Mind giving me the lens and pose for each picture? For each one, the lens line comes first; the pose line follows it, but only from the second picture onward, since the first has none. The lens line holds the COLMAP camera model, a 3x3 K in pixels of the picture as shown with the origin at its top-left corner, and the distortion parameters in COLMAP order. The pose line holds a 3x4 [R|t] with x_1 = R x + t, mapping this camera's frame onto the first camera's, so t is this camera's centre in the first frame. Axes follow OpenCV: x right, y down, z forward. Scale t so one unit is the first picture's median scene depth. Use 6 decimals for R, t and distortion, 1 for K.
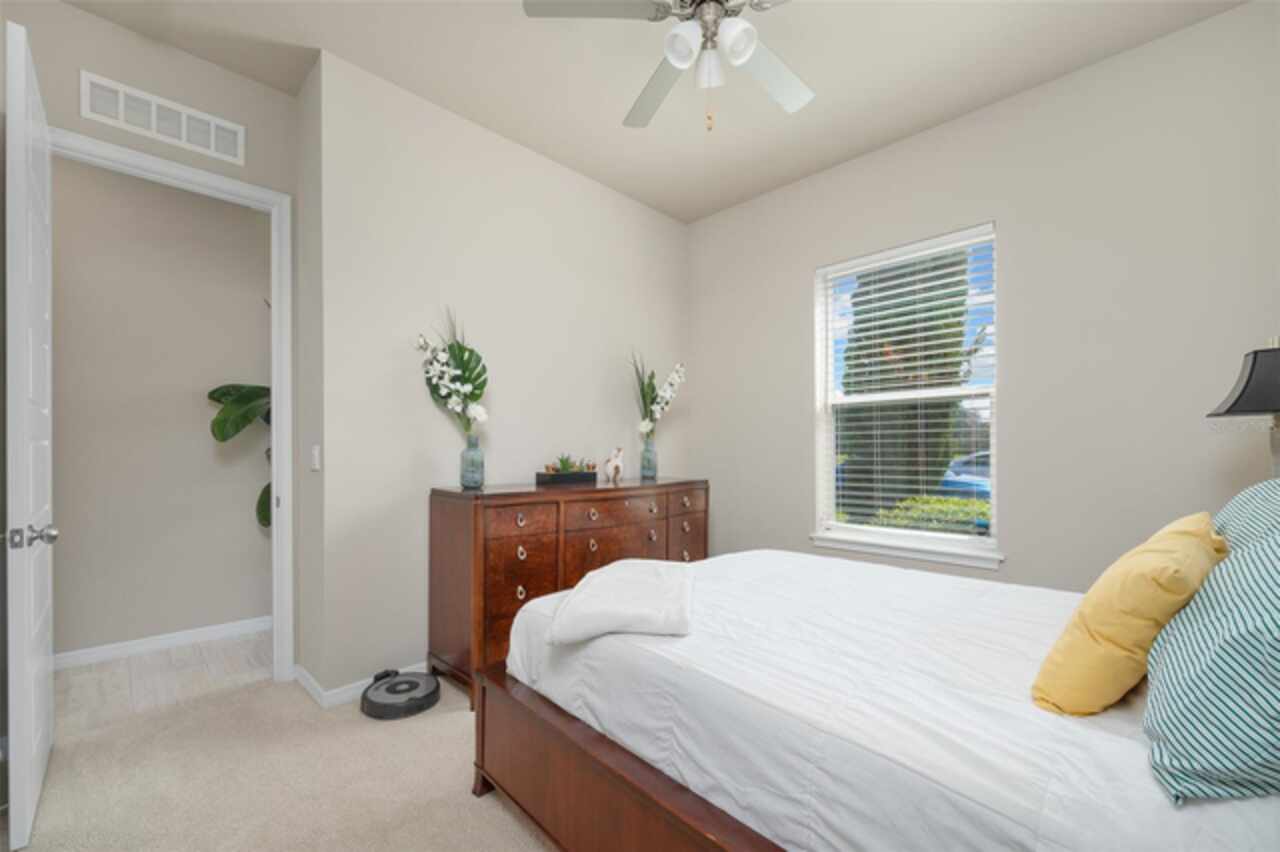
lens RADIAL K [[510.4, 0, 638.2], [0, 510.4, 430.8], [0, 0, 1]] dist [-0.000169, -0.000072]
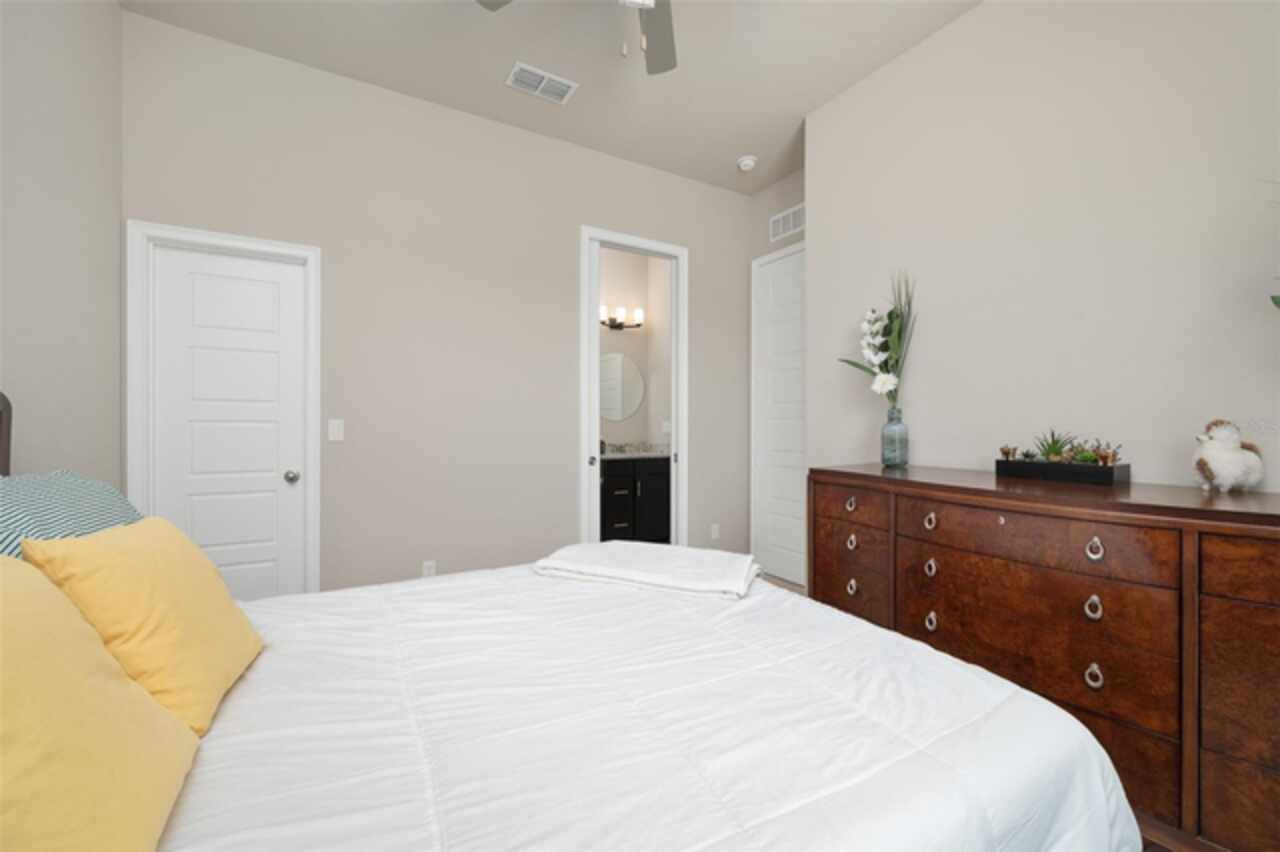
lens RADIAL K [[510.4, 0, 638.2], [0, 510.4, 430.8], [0, 0, 1]] dist [-0.000169, -0.000072]
pose [[-0.282870, 0.005693, -0.959141, 0.643001], [0.027658, 0.999615, -0.002224, 0.039012], [0.958759, -0.027157, -0.282919, 0.823941]]
